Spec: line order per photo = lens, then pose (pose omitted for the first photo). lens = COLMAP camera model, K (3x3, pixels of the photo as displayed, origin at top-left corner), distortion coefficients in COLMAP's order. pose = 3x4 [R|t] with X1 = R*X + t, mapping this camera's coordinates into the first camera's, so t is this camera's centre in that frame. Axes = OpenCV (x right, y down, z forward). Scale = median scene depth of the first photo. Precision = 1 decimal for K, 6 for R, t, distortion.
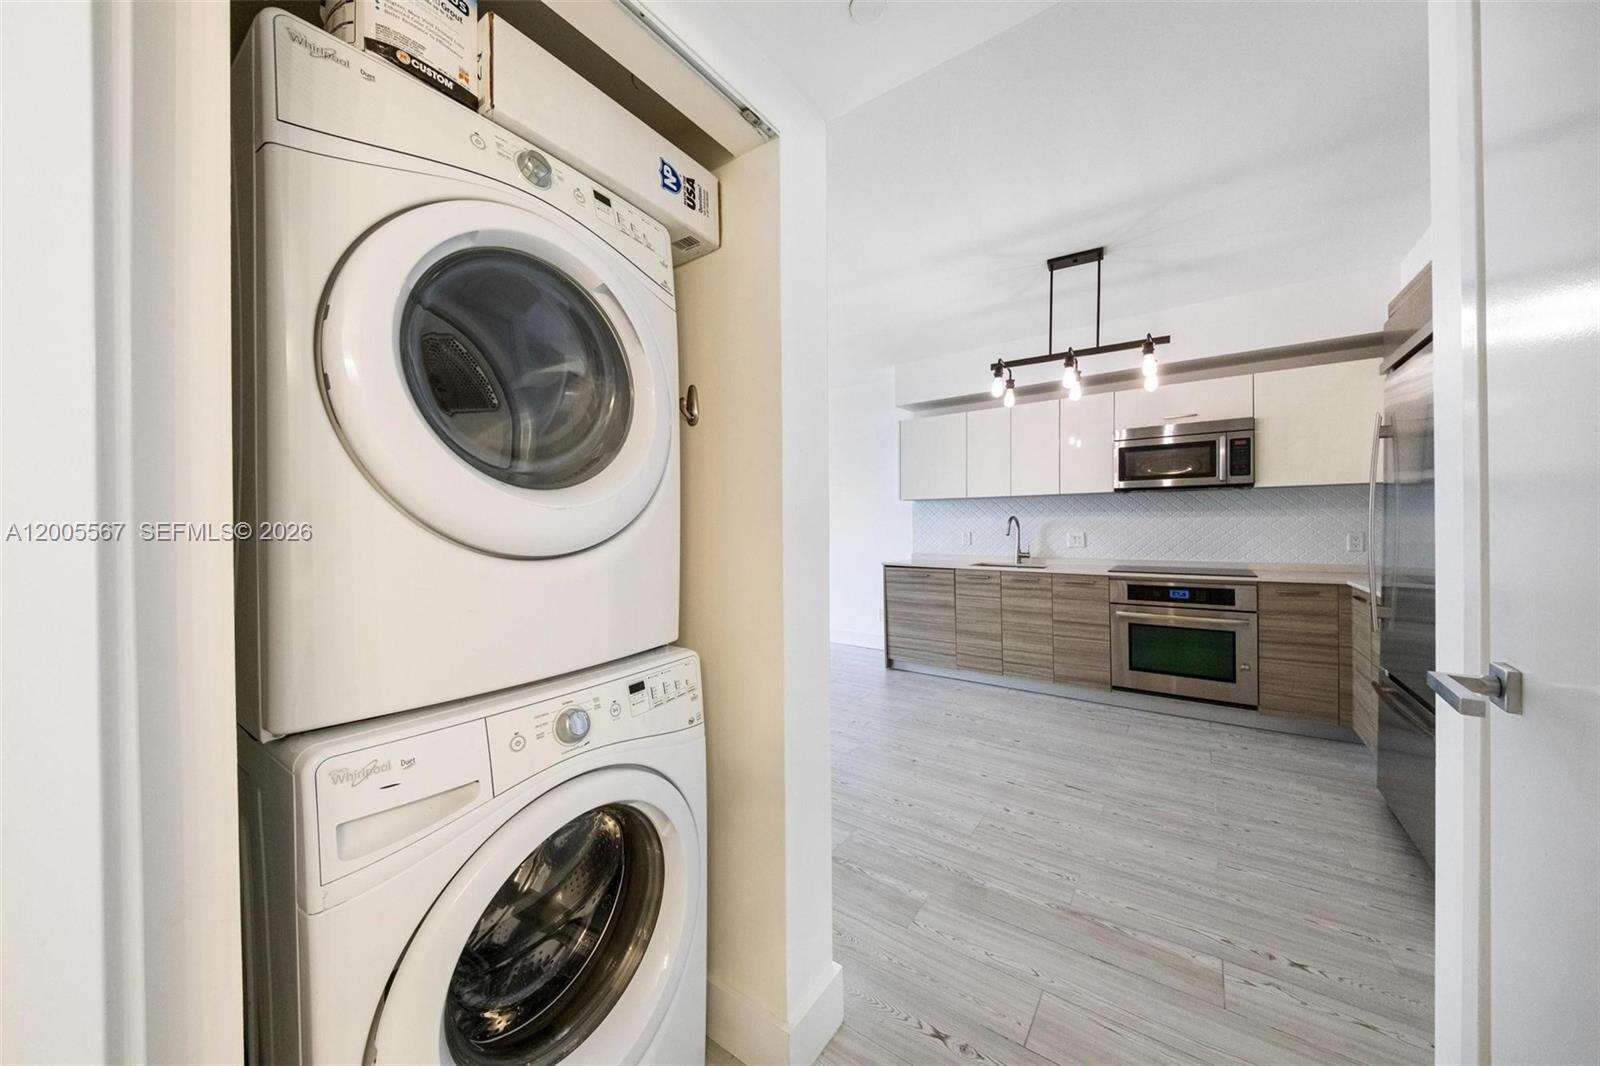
lens RADIAL K [[541.8, 0, 800.0], [0, 541.8, 526.7], [0, 0, 1]] dist [0.044392, -0.021815]
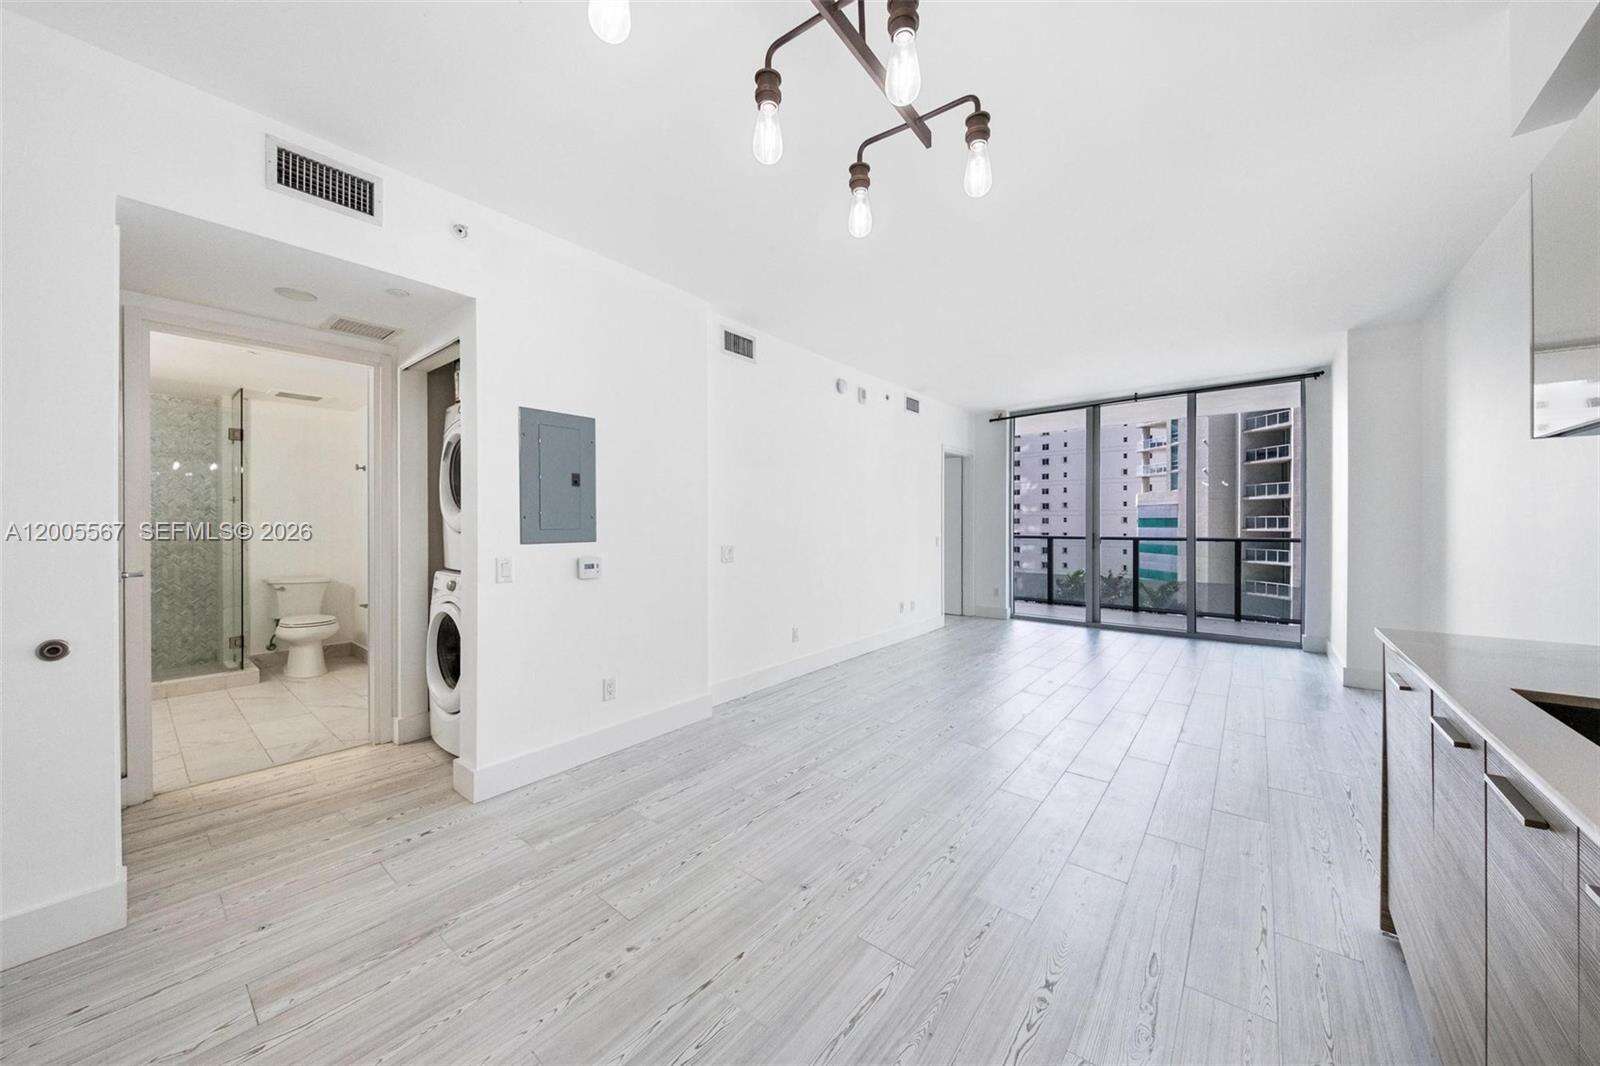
lens RADIAL K [[541.8, 0, 800.0], [0, 541.8, 526.7], [0, 0, 1]] dist [0.044392, -0.021815]
pose [[-0.054174, 0.006934, -0.998507, 0.688991], [-0.000024, 0.999976, 0.006946, -0.003493], [0.998531, 0.000400, -0.054173, 0.826471]]
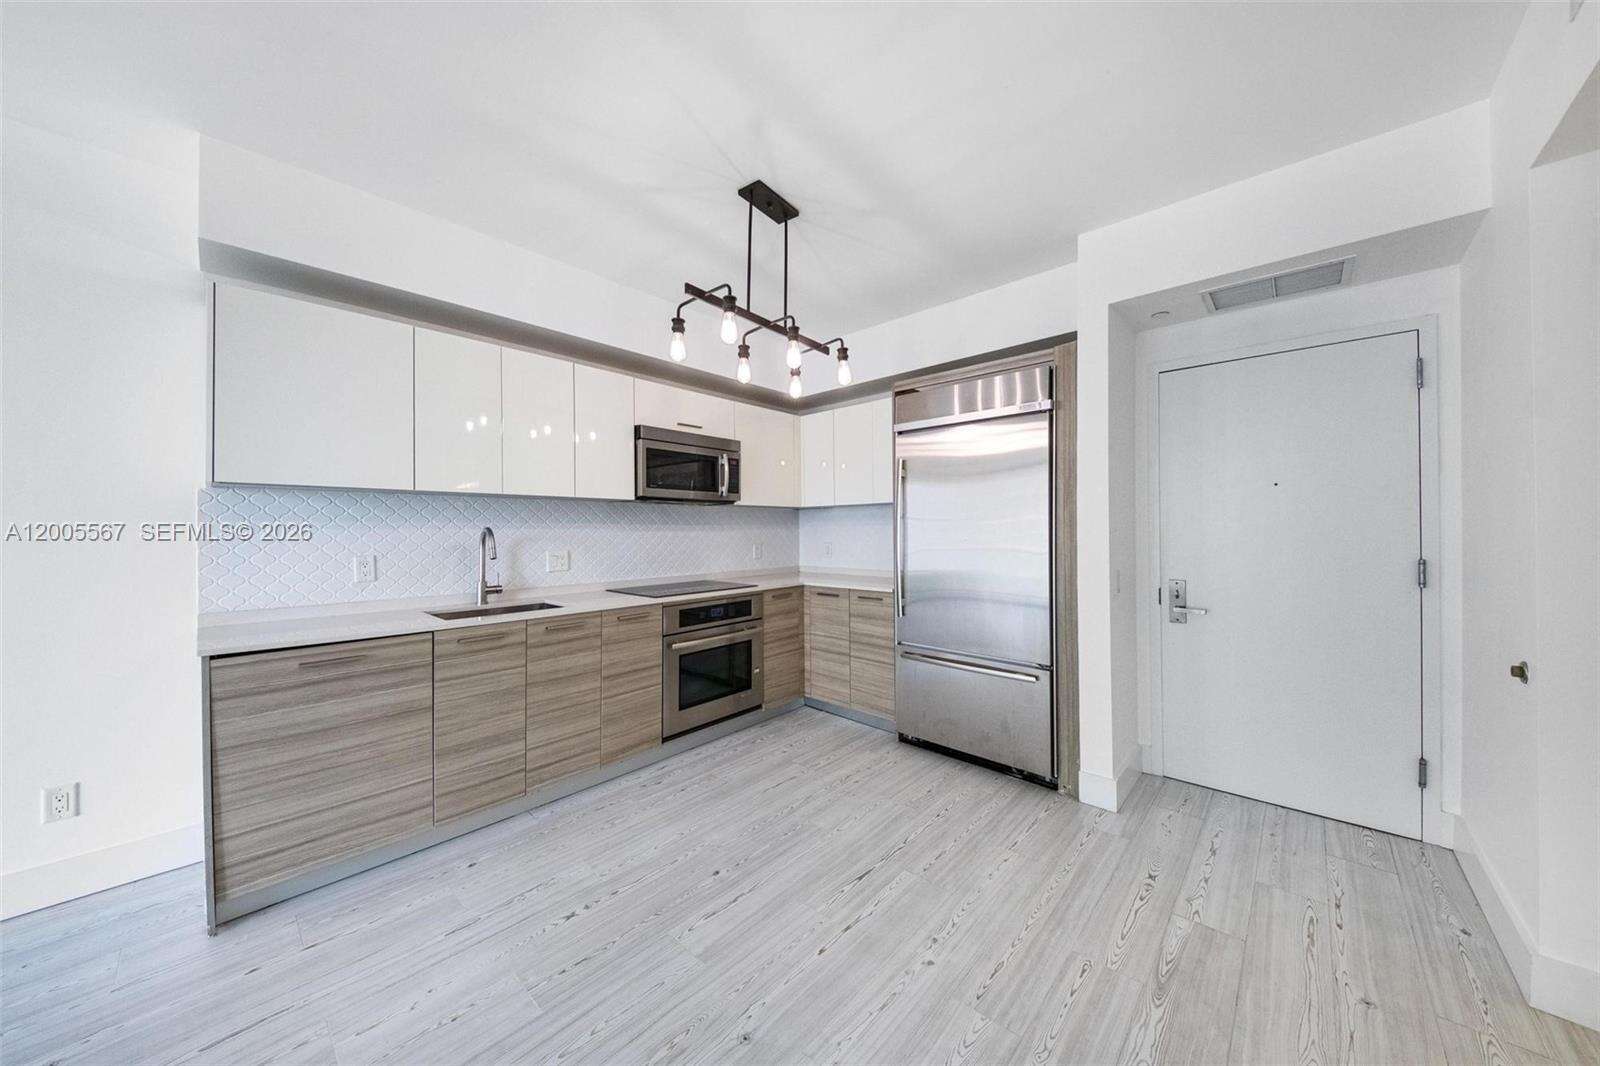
lens RADIAL K [[541.8, 0, 800.0], [0, 541.8, 526.7], [0, 0, 1]] dist [0.044392, -0.021815]
pose [[0.110034, 0.011145, 0.993865, -0.220310], [0.003693, 0.999926, -0.011622, -0.014004], [-0.993921, 0.004949, 0.109985, 0.719738]]
